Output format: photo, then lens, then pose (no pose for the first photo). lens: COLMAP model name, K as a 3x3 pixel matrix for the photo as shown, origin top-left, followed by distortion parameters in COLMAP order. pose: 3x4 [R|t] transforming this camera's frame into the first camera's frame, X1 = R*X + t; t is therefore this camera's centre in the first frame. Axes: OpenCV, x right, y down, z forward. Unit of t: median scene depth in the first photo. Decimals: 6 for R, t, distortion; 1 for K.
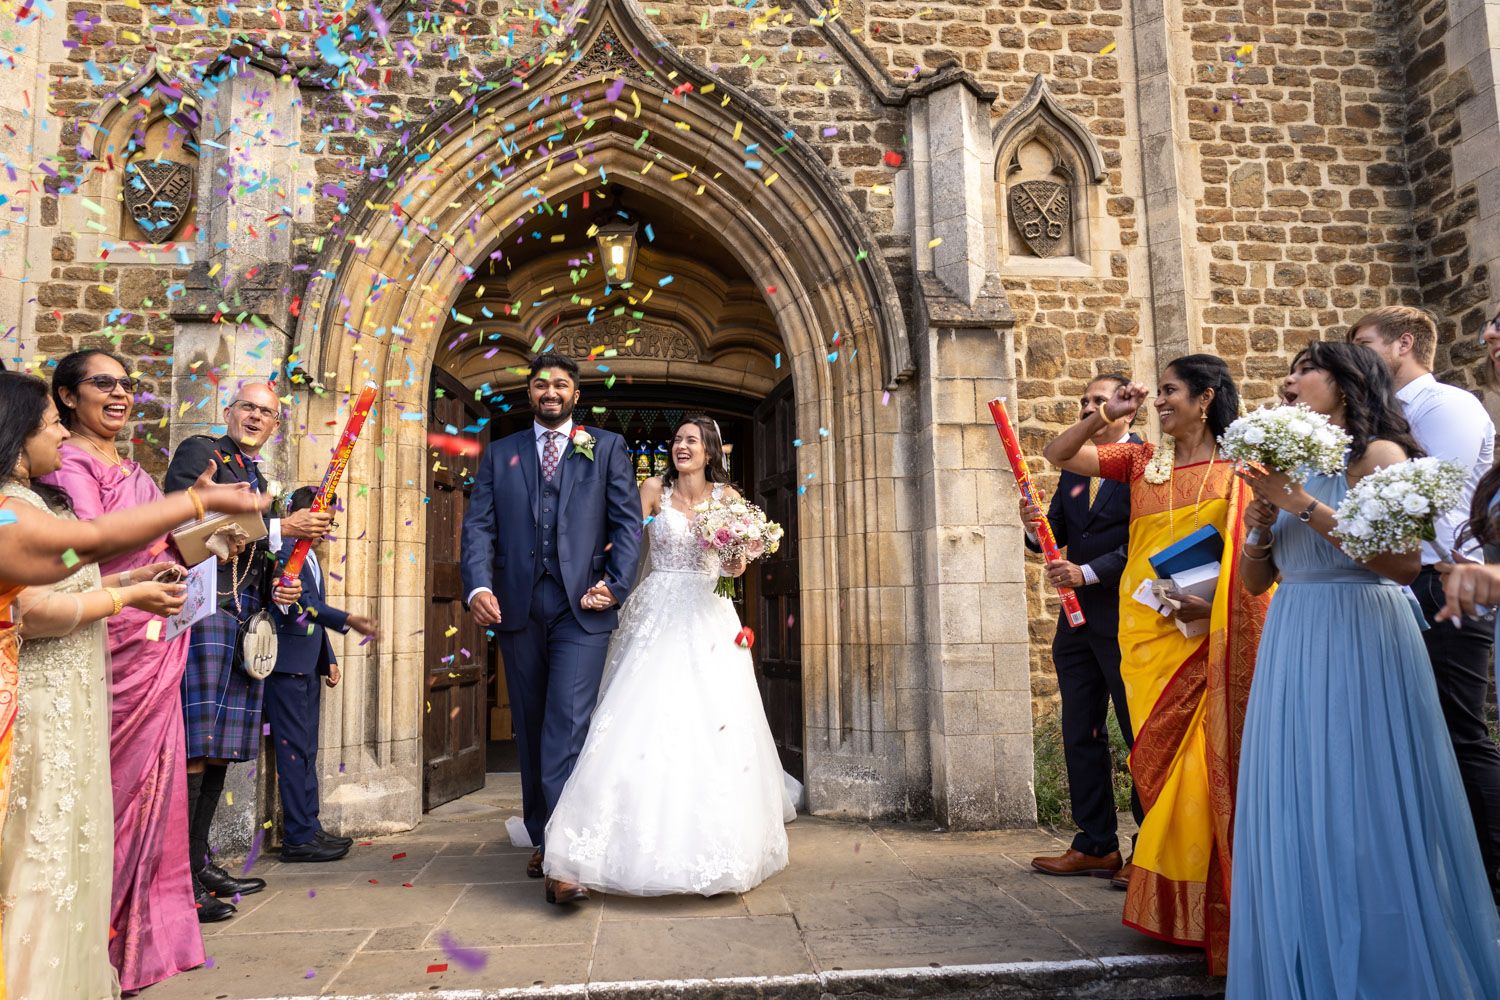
lens RADIAL K [[1102.9, 0, 766.4], [0, 1102.9, 476.2], [0, 0, 1]] dist [-0.007571, 0.011587]
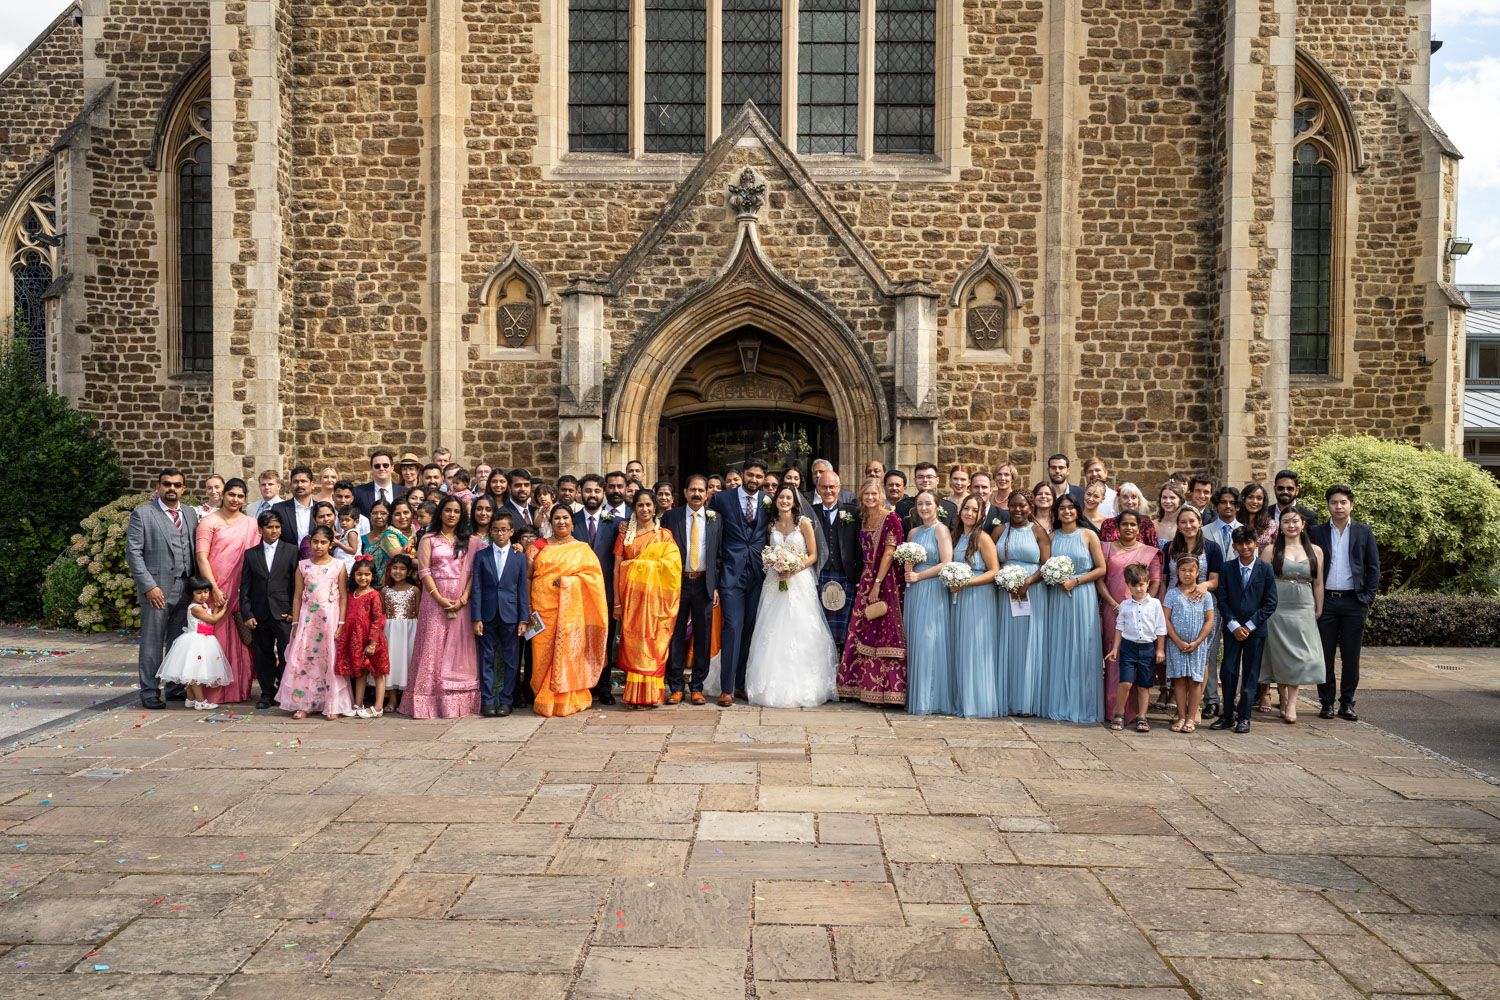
lens RADIAL K [[1508.7, 0, 769.1], [0, 1508.7, 592.5], [0, 0, 1]] dist [-0.092651, 0.000000]
pose [[0.994396, 0.034338, -0.099985, 0.178172], [-0.012476, 0.977287, 0.211551, -0.364489], [0.104978, -0.209118, 0.972239, -1.669477]]
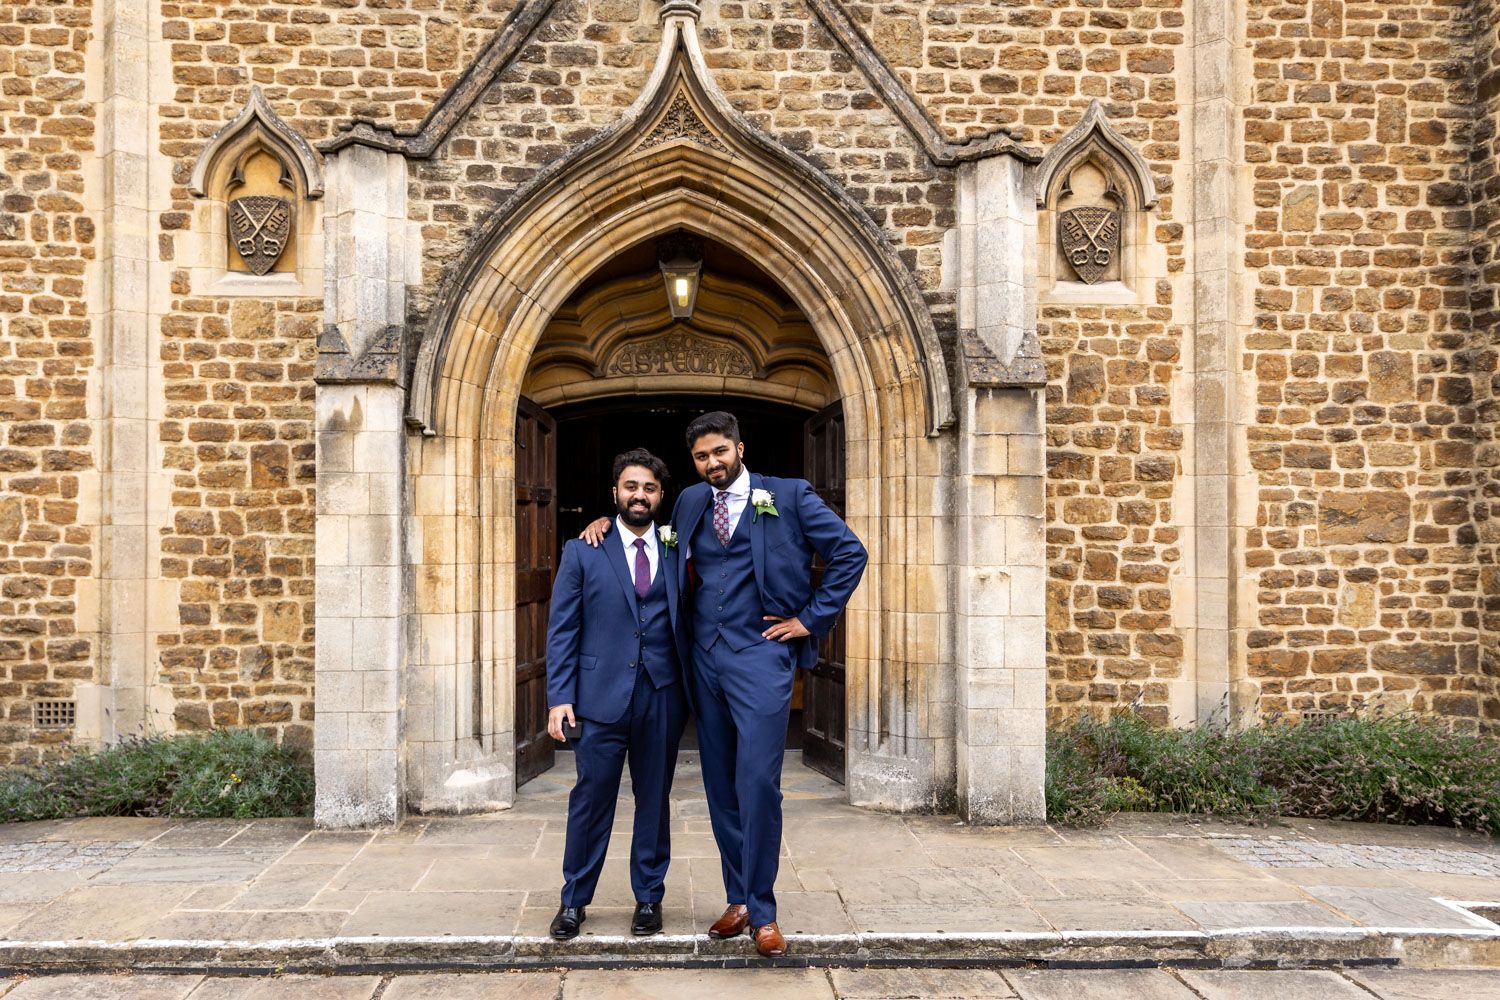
lens RADIAL K [[1347.1, 0, 719.6], [0, 1347.1, 520.6], [0, 0, 1]] dist [0.004427, 0.006044]
pose [[0.998210, 0.020851, -0.056053, -0.021416], [-0.013898, 0.992472, 0.121682, -0.142297], [0.058168, -0.120685, 0.990985, -0.331171]]
